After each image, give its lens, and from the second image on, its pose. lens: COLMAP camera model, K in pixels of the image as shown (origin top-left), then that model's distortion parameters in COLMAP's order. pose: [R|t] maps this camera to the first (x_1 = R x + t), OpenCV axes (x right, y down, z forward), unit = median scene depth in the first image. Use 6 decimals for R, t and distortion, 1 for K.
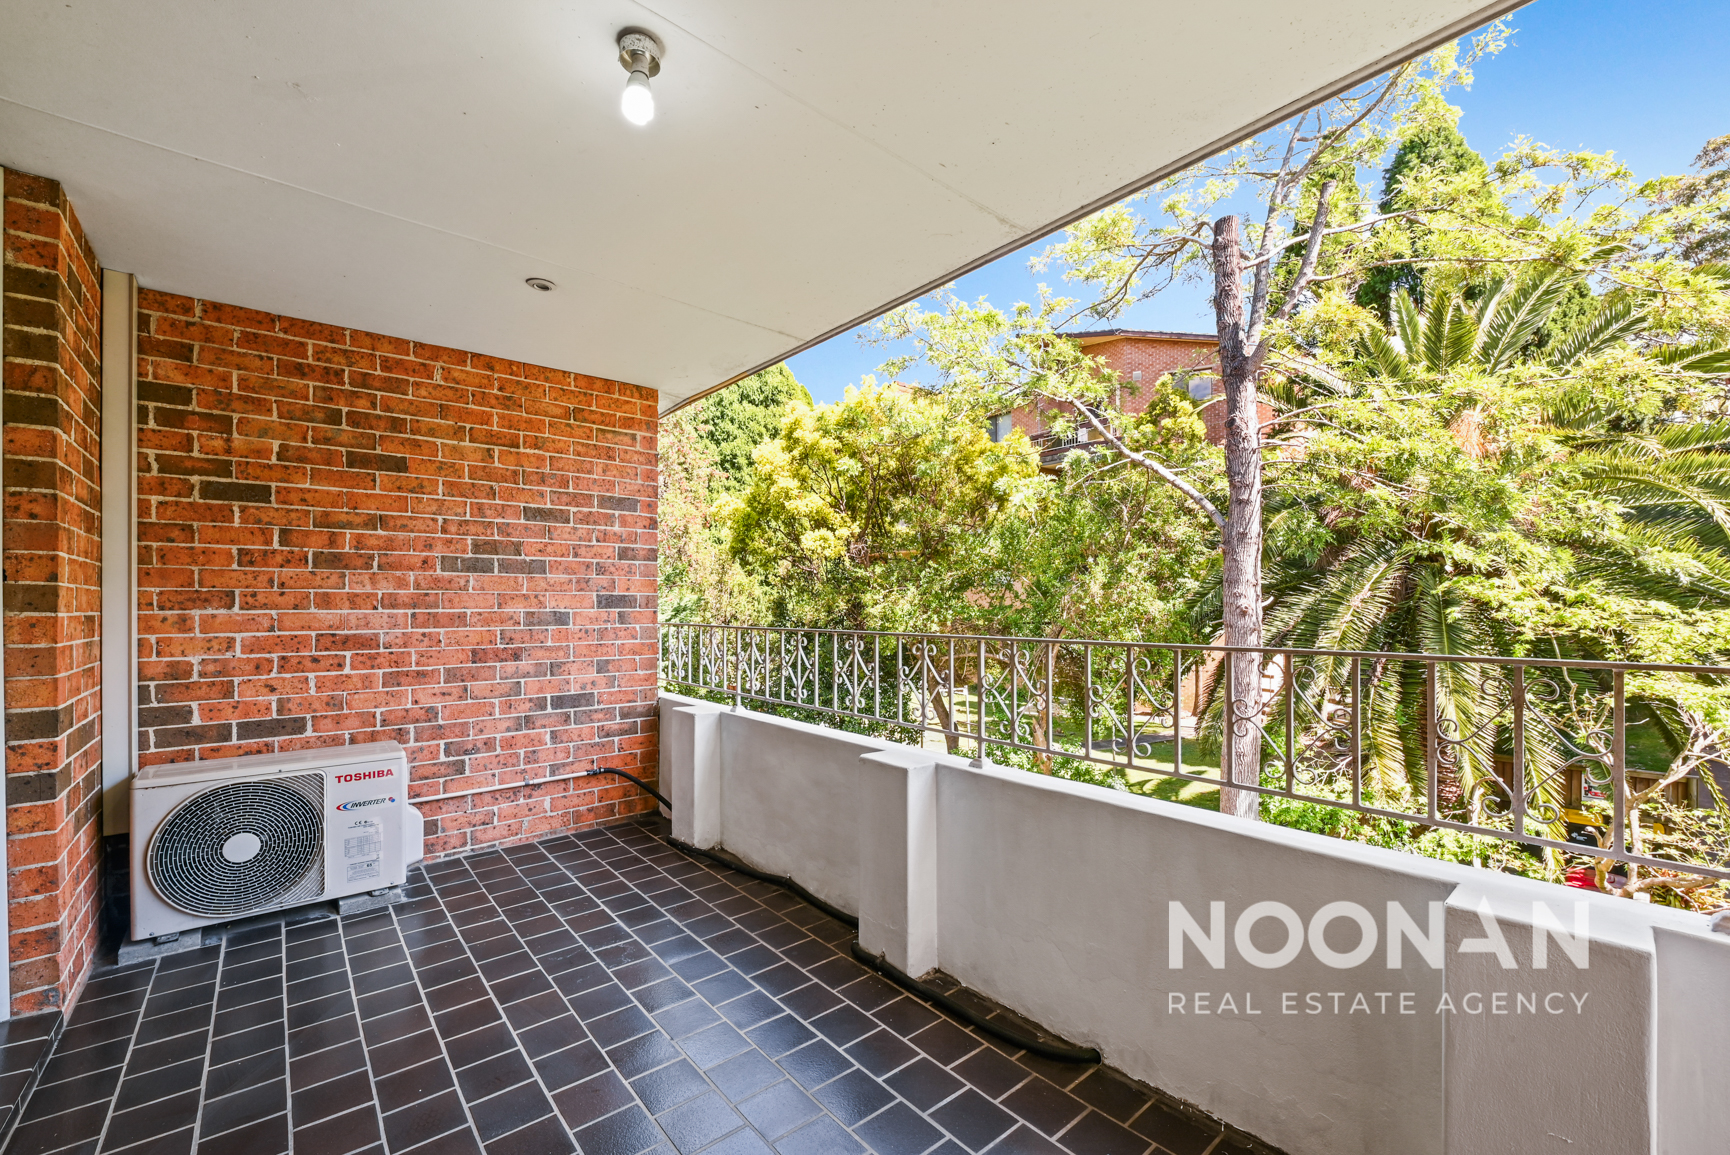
lens RADIAL K [[704.1, 0, 860.4], [0, 704.1, 601.0], [0, 0, 1]] dist [-0.000715, -0.000082]
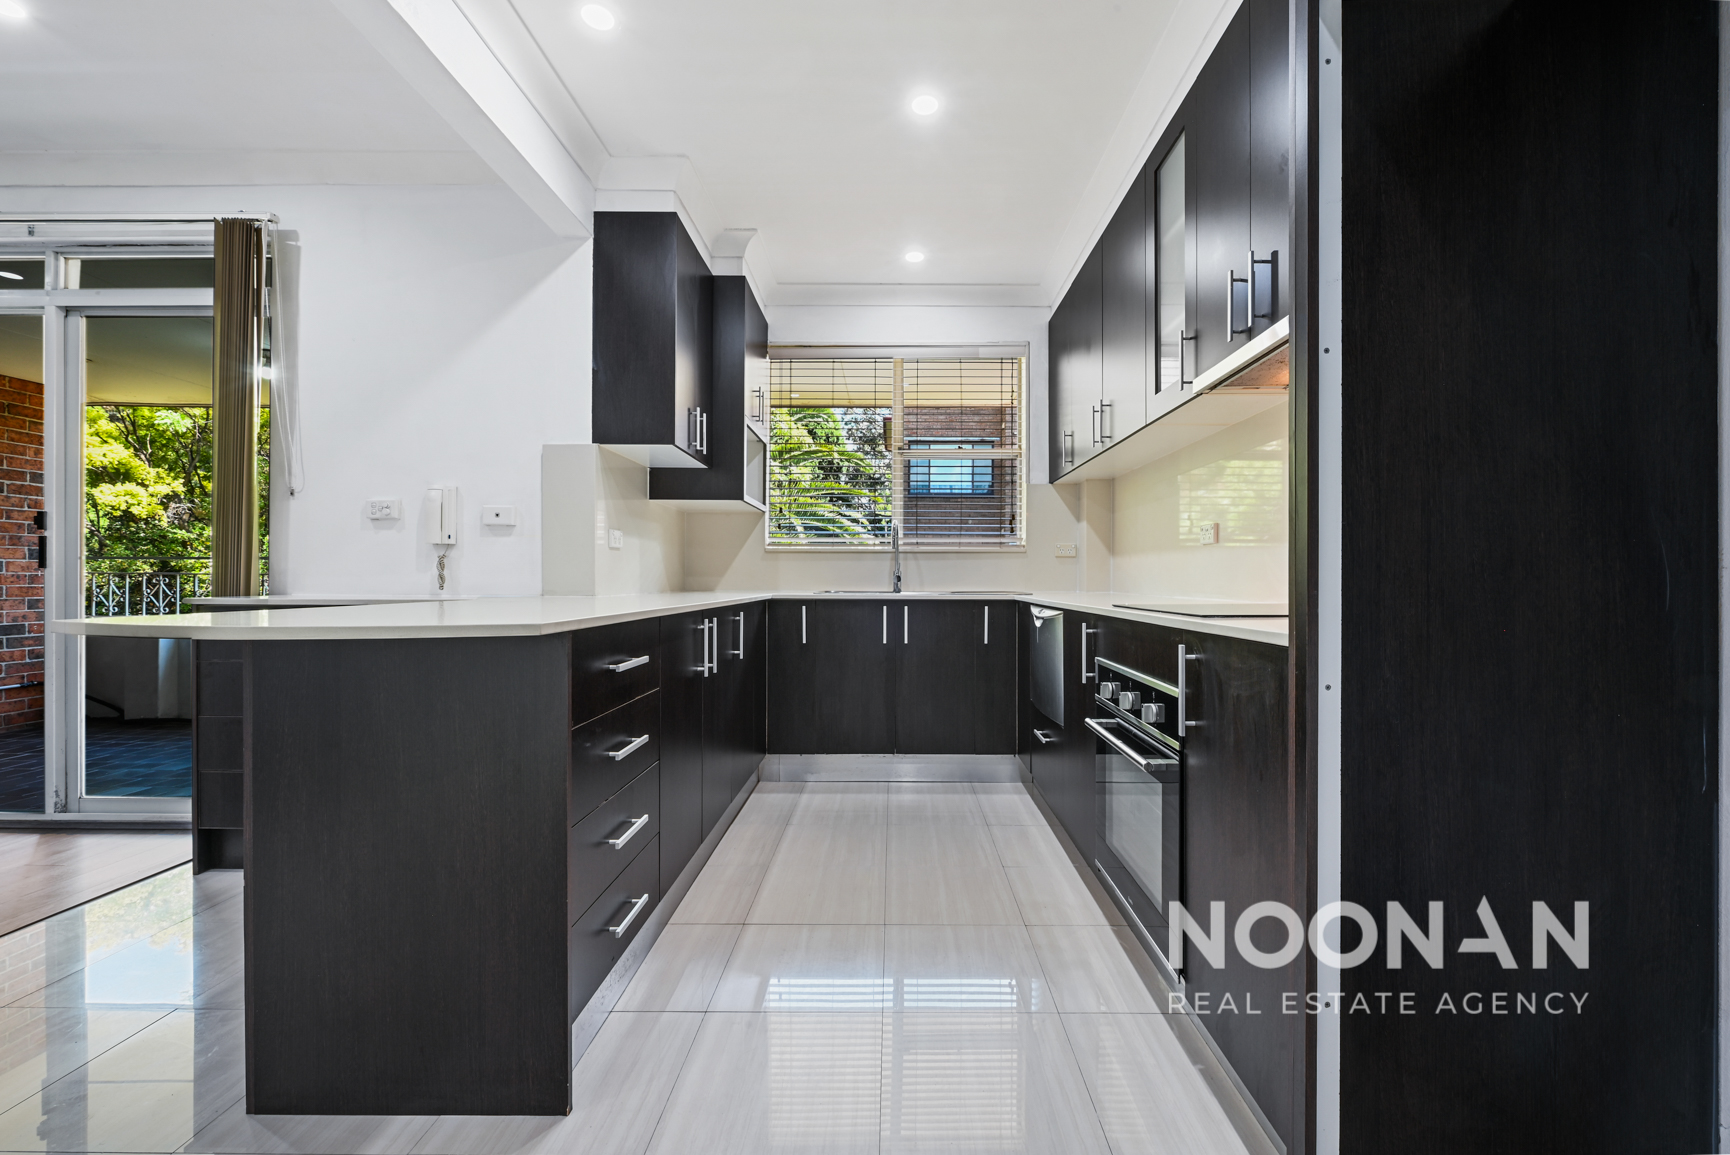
lens RADIAL K [[690.6, 0, 878.8], [0, 690.6, 572.0], [0, 0, 1]] dist [-0.002762, -0.000377]
pose [[0.658033, 0.006910, 0.752957, -0.130798], [-0.005081, 0.999976, -0.004736, 0.014151], [-0.752972, -0.000709, 0.658053, -0.448094]]
